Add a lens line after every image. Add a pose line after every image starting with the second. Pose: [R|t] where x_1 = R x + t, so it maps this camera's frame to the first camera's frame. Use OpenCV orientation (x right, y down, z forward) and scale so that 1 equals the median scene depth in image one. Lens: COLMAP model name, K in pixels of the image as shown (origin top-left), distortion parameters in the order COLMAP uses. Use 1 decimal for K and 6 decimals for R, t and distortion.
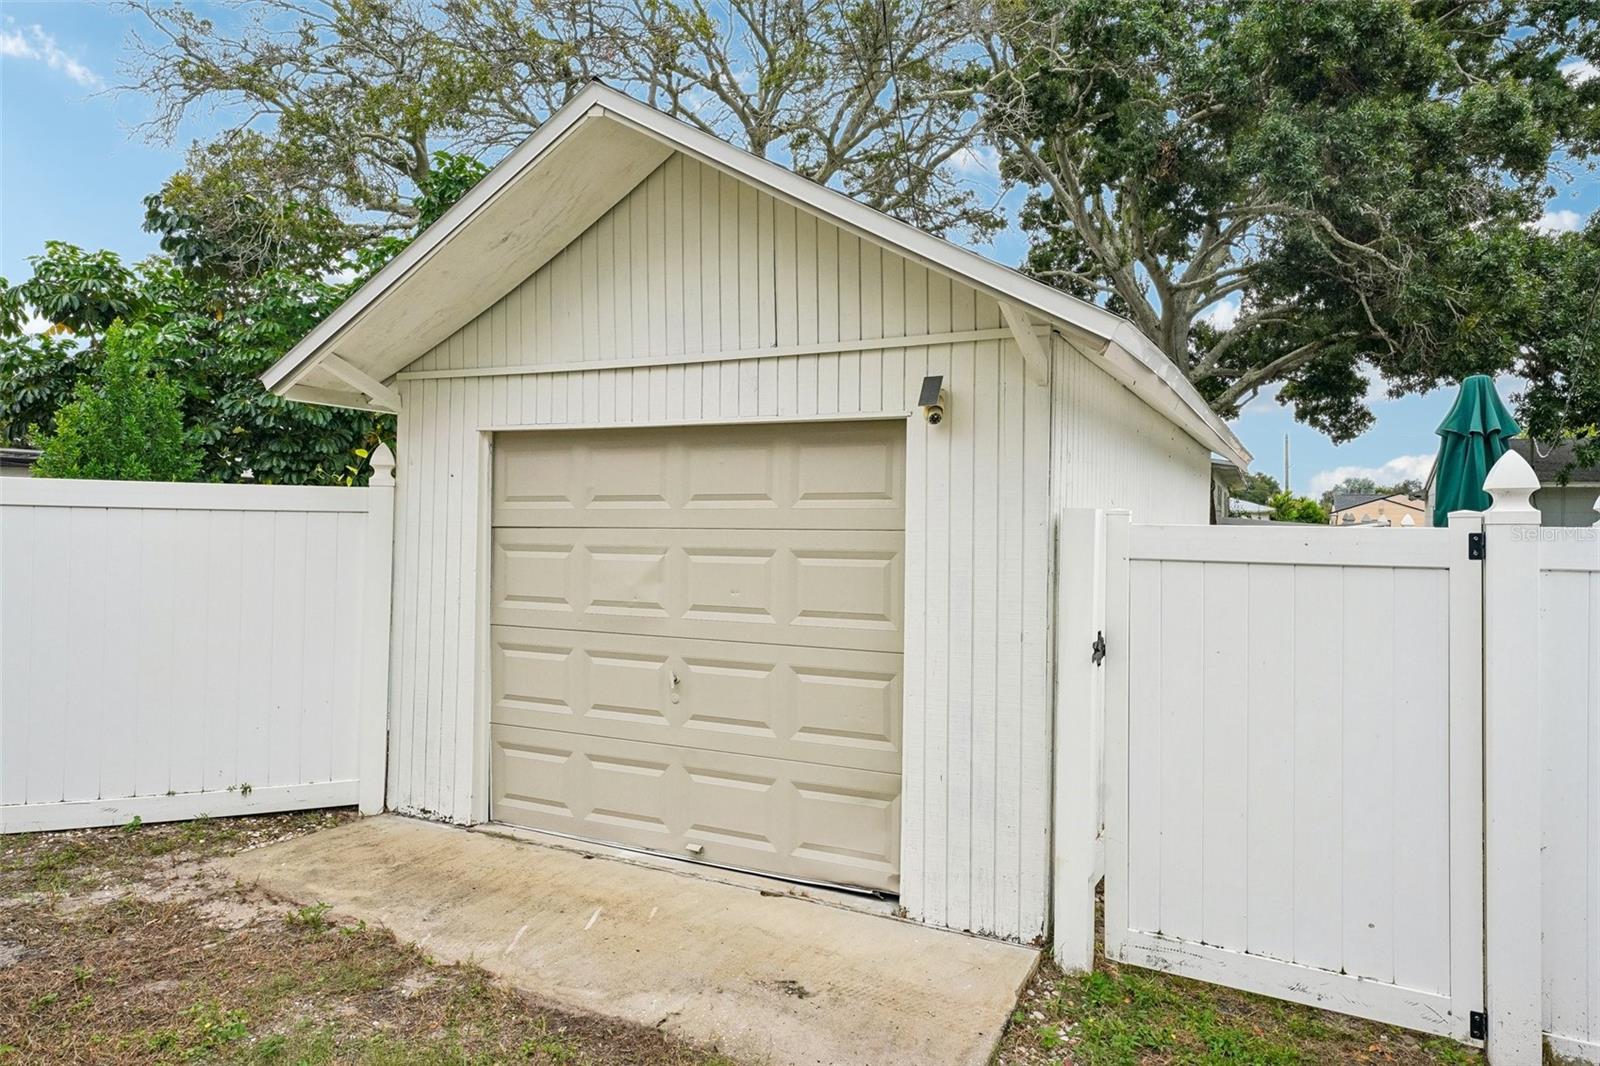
lens RADIAL K [[1048.9, 0, 797.1], [0, 1048.9, 523.6], [0, 0, 1]] dist [0.048519, -0.002680]
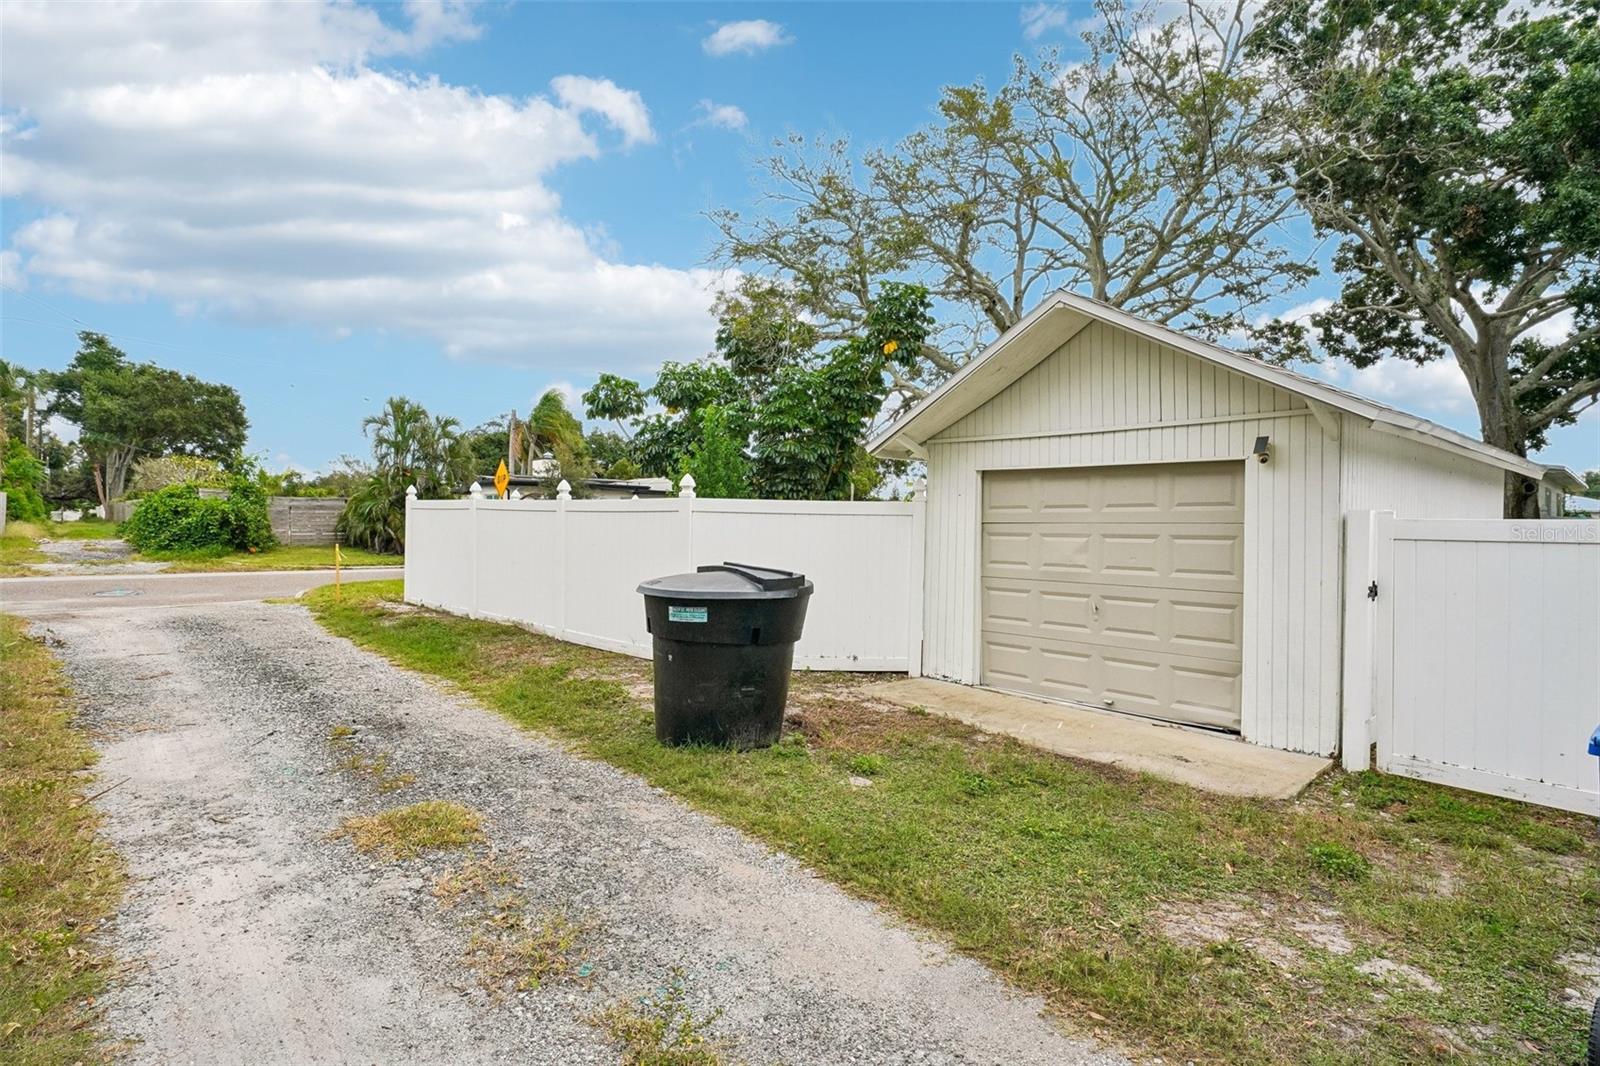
lens RADIAL K [[800.6, 0, 798.3], [0, 800.6, 523.3], [0, 0, 1]] dist [0.004957, 0.003013]
pose [[0.928165, -0.002463, -0.372162, -0.076075], [0.001944, 0.999997, -0.001771, 0.006265], [0.372165, 0.000920, 0.928166, -0.443296]]
